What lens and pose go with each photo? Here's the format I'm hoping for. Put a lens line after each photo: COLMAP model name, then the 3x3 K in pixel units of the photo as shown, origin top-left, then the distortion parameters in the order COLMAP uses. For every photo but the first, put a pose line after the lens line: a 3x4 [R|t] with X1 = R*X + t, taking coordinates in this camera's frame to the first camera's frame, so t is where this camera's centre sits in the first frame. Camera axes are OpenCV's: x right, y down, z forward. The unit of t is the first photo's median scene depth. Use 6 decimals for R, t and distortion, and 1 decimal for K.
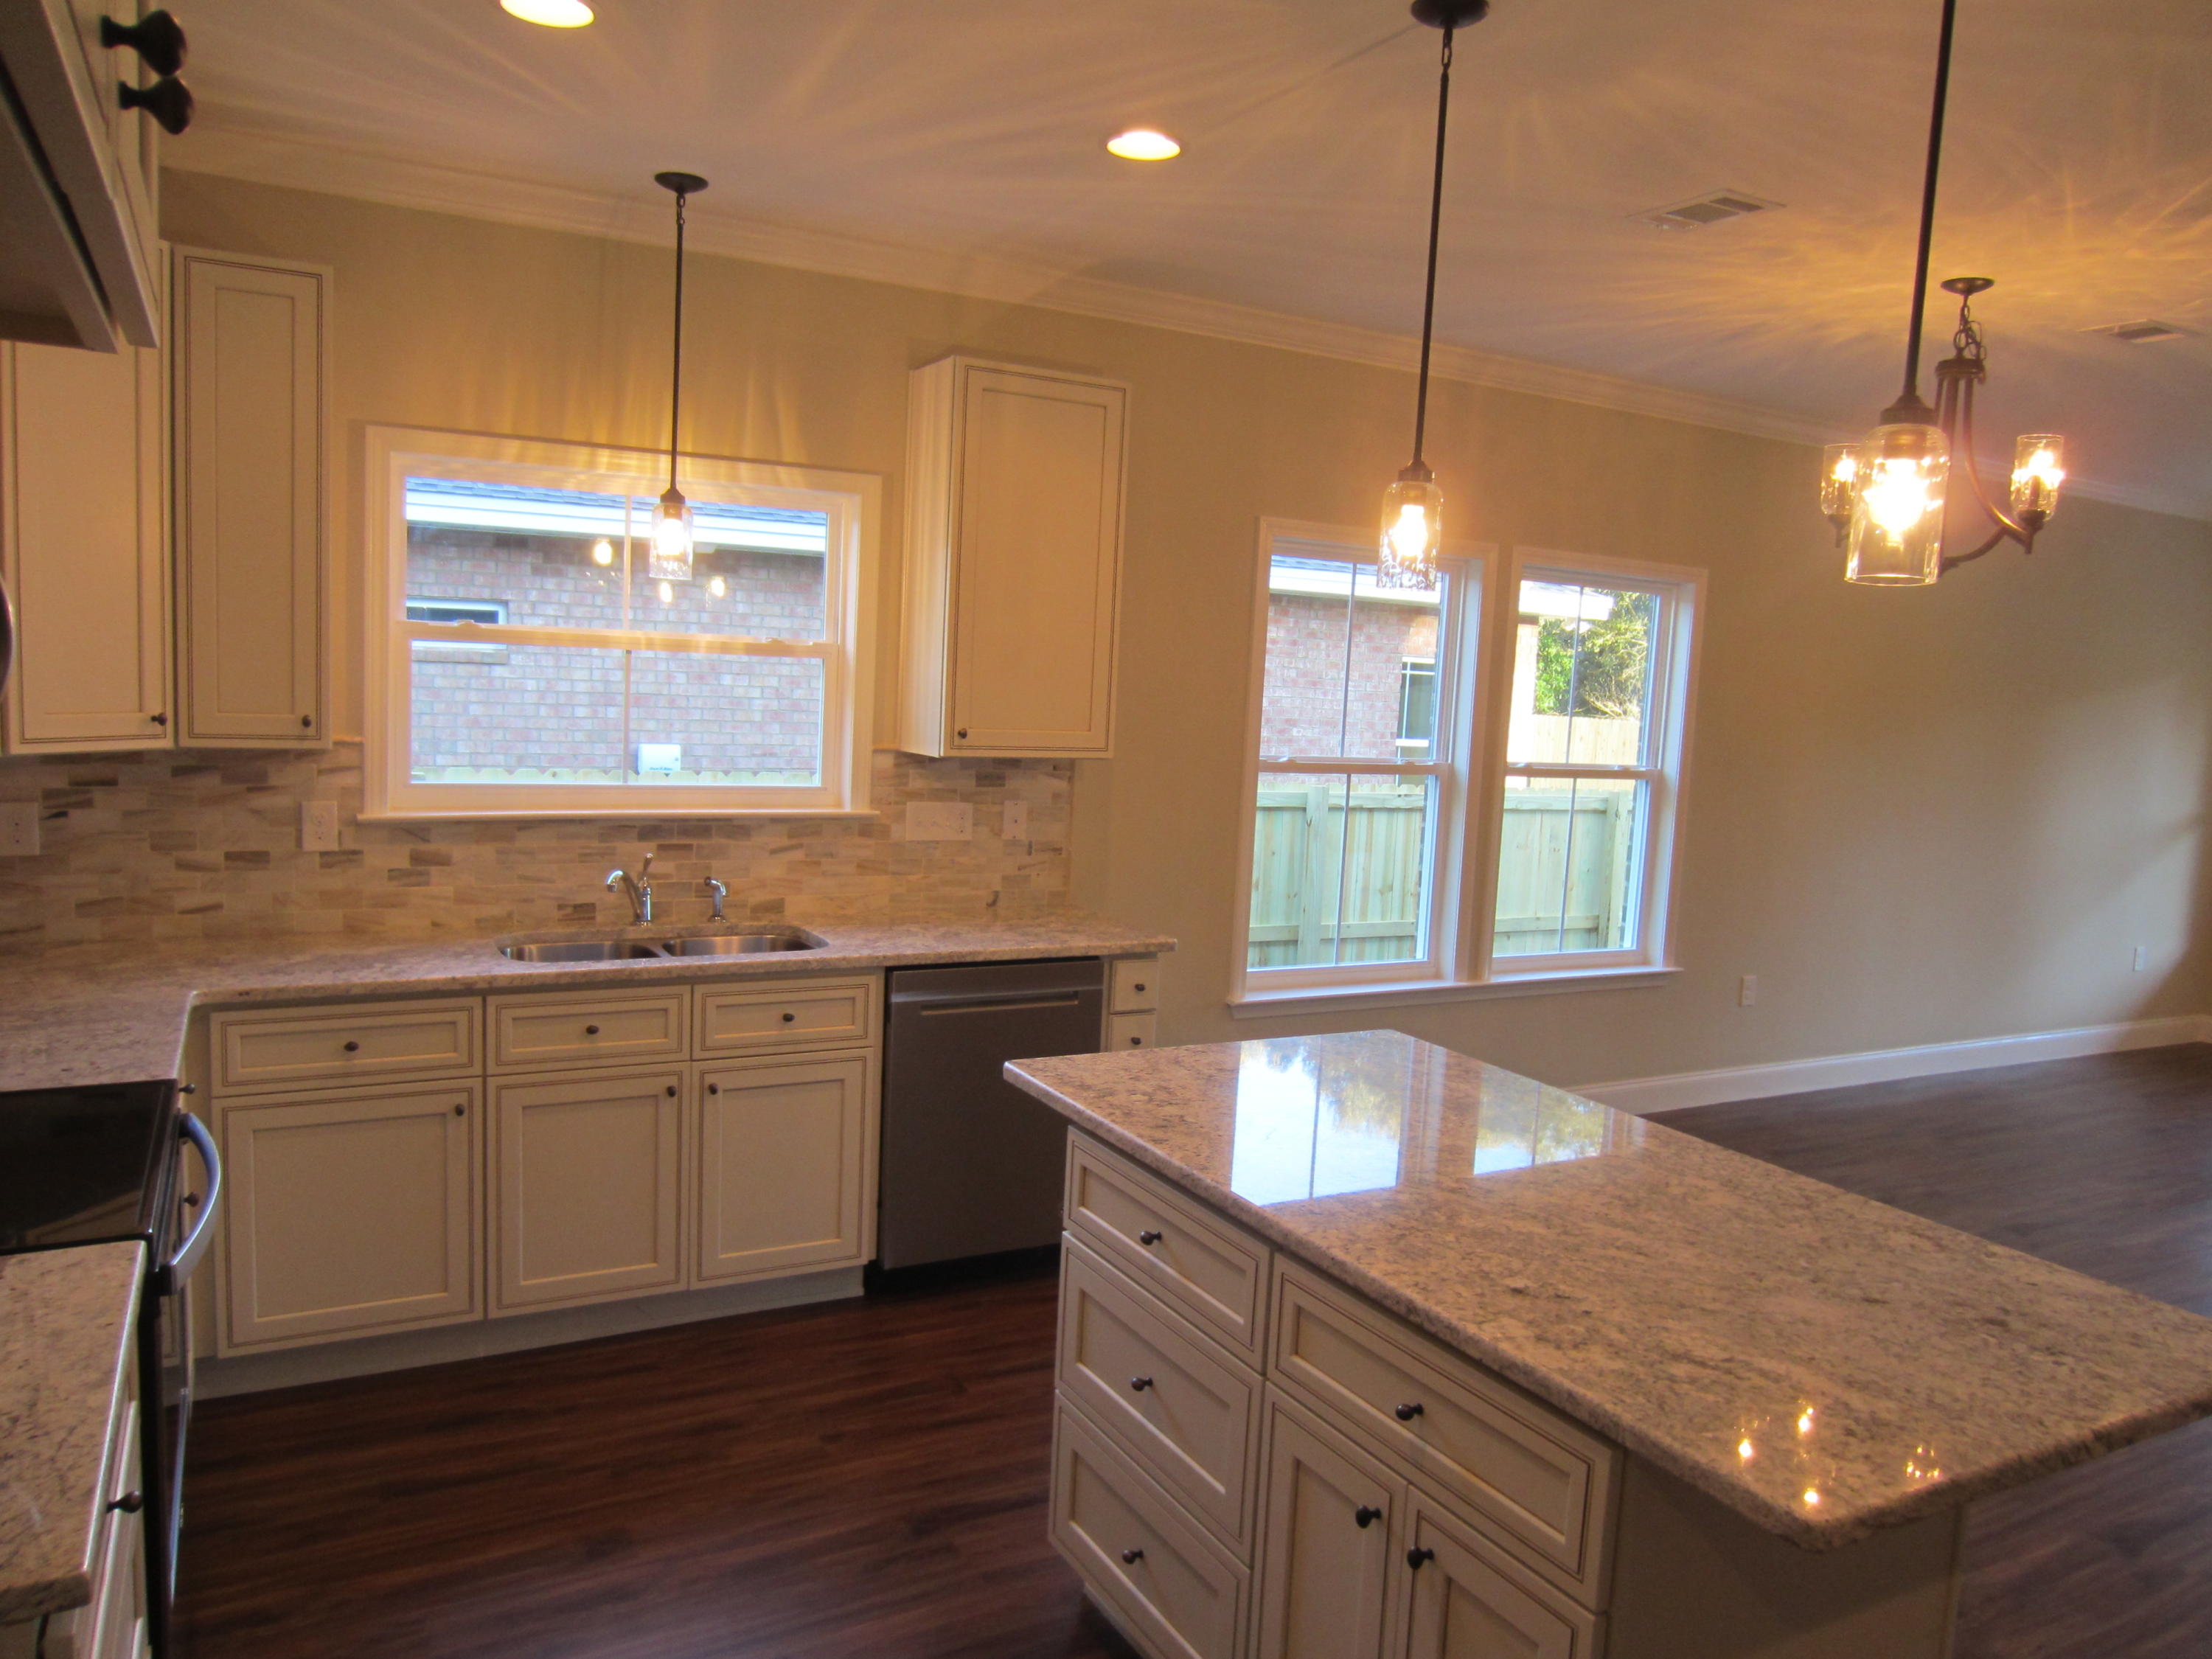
lens RADIAL K [[1575.2, 0, 1116.6], [0, 1575.2, 840.5], [0, 0, 1]] dist [-0.016606, -0.002888]
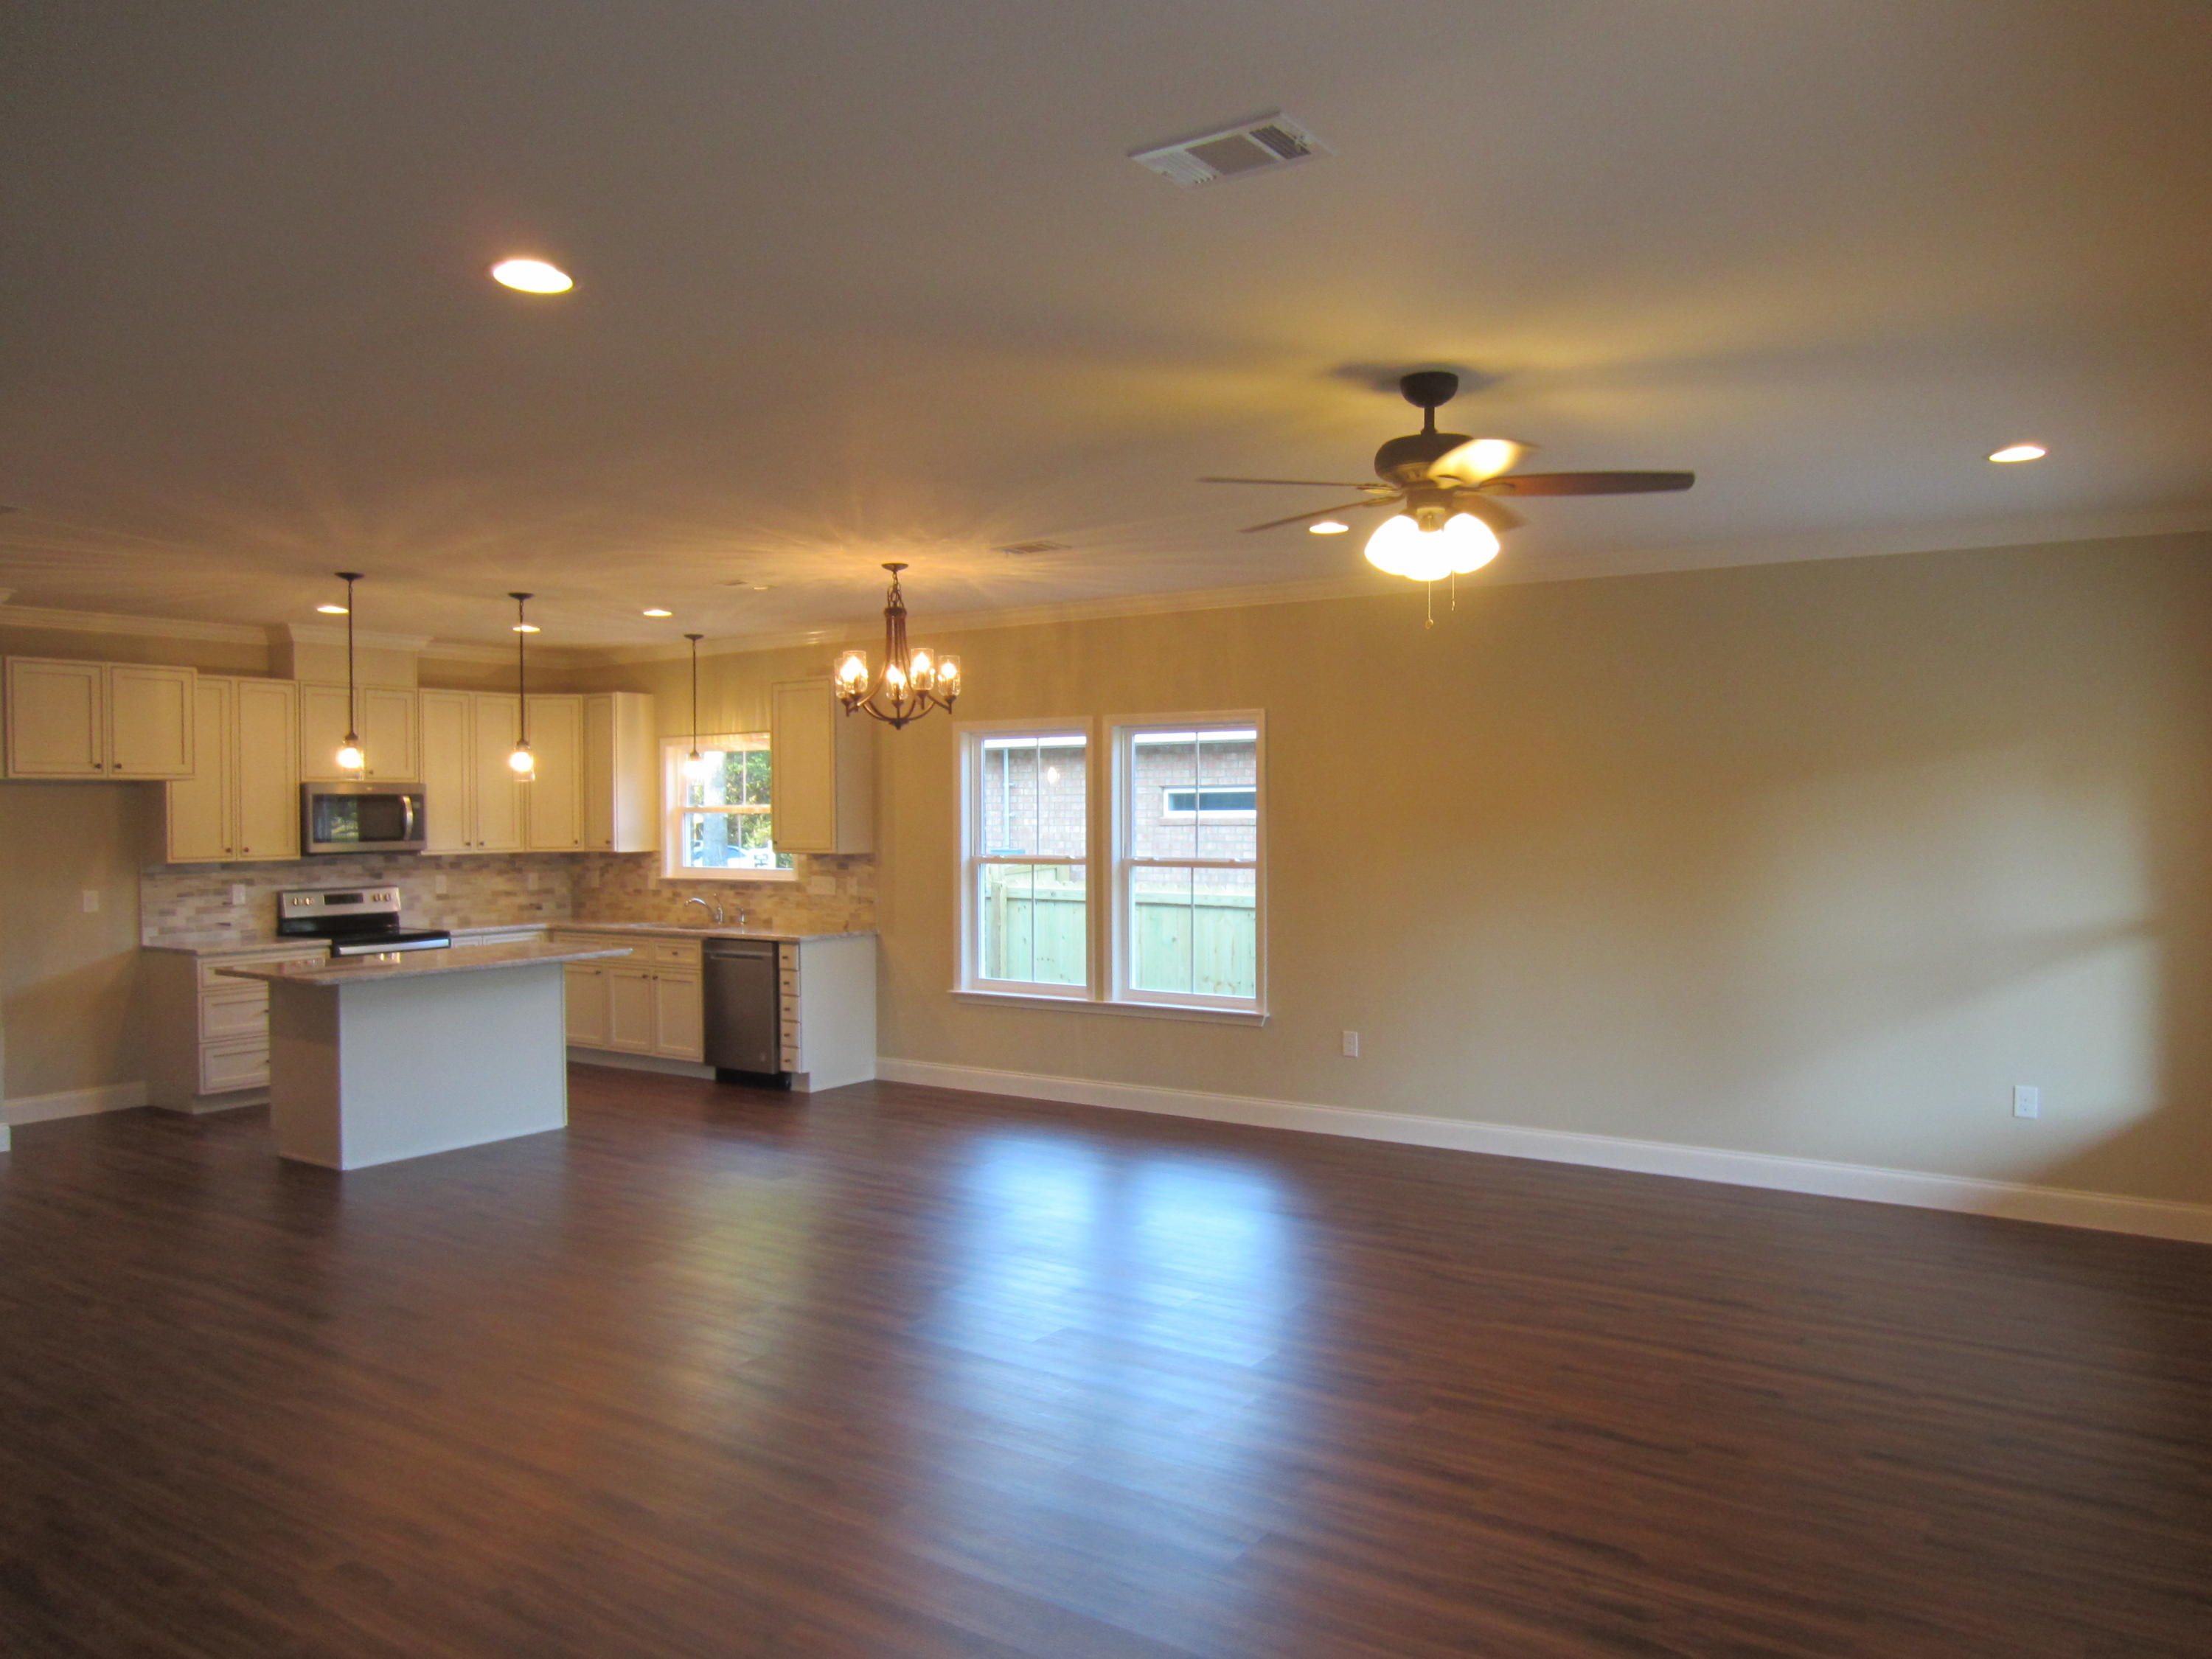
lens RADIAL K [[1559.7, 0, 1107.0], [0, 1559.7, 820.6], [0, 0, 1]] dist [-0.030660, 0.002571]
pose [[0.460241, -0.044623, -0.886672, 2.357531], [-0.069714, 0.993836, -0.086202, 0.067261], [0.885053, 0.101487, 0.454293, 0.450471]]
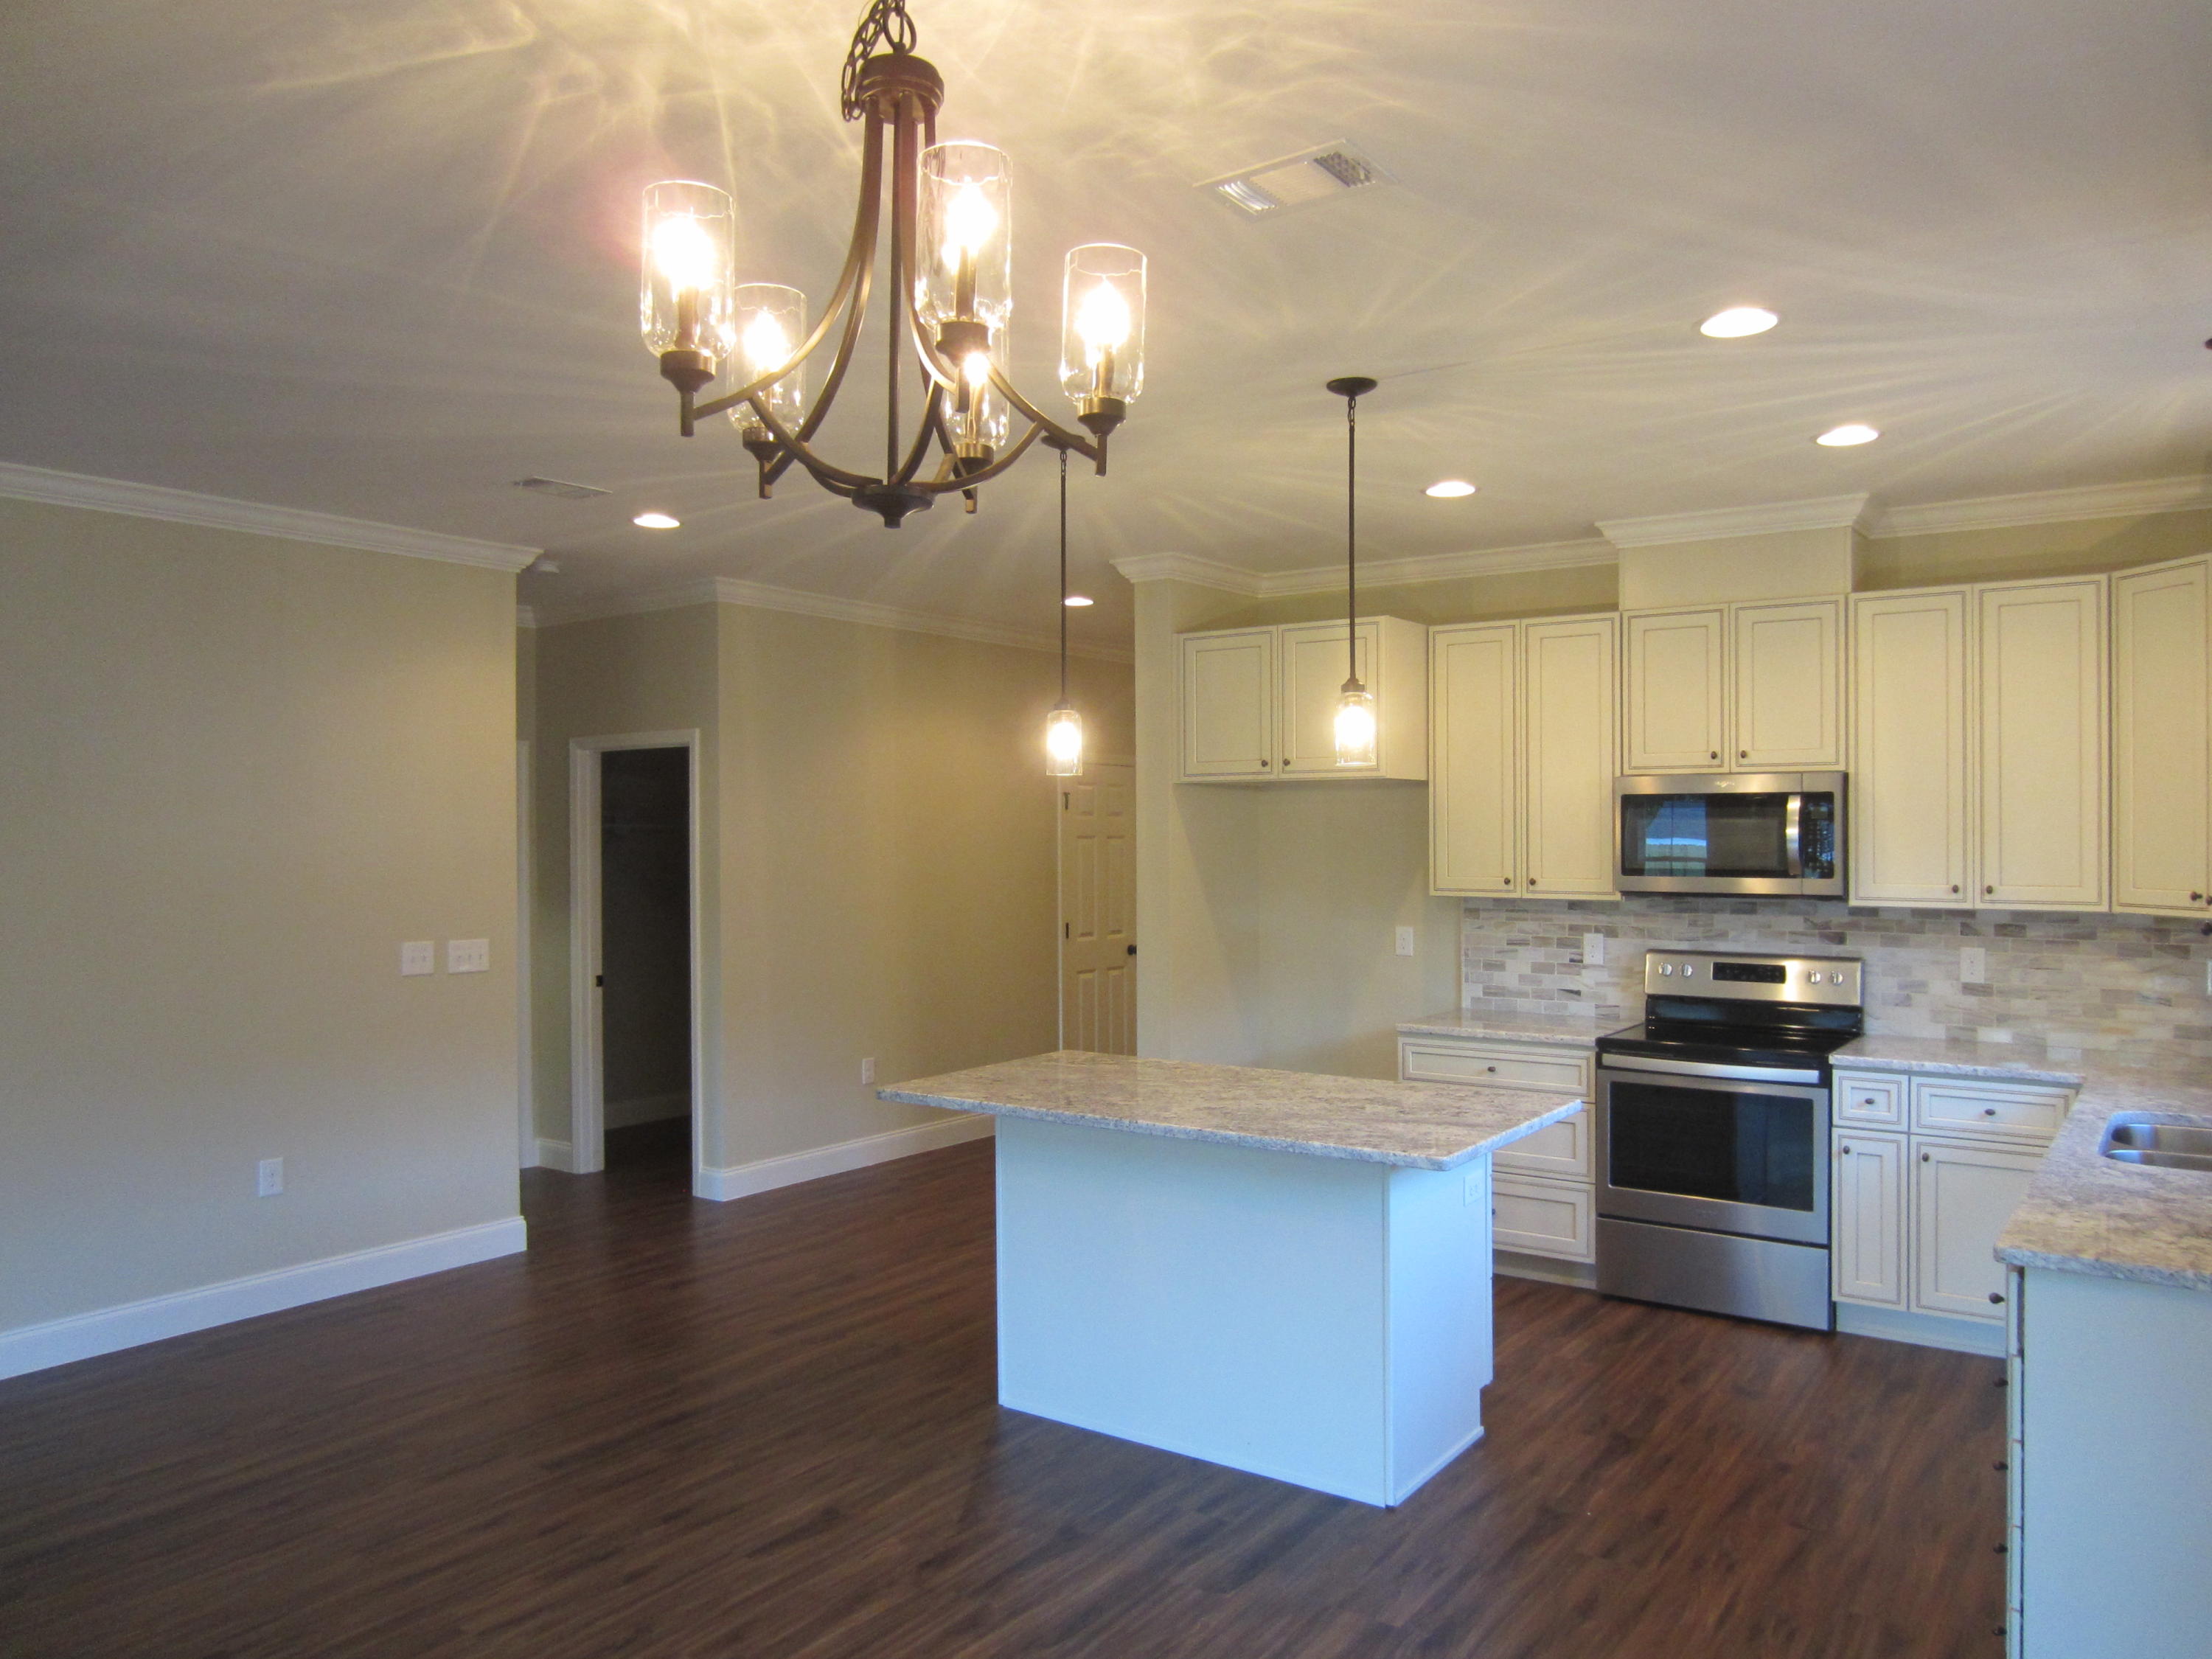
lens RADIAL K [[1538.6, 0, 1137.4], [0, 1538.6, 828.4], [0, 0, 1]] dist [-0.028794, 0.000876]
pose [[-0.884007, -0.044146, -0.465385, 0.726039], [-0.091450, 0.992627, 0.079551, -0.137889], [0.458442, 0.112883, -0.881526, 1.521603]]
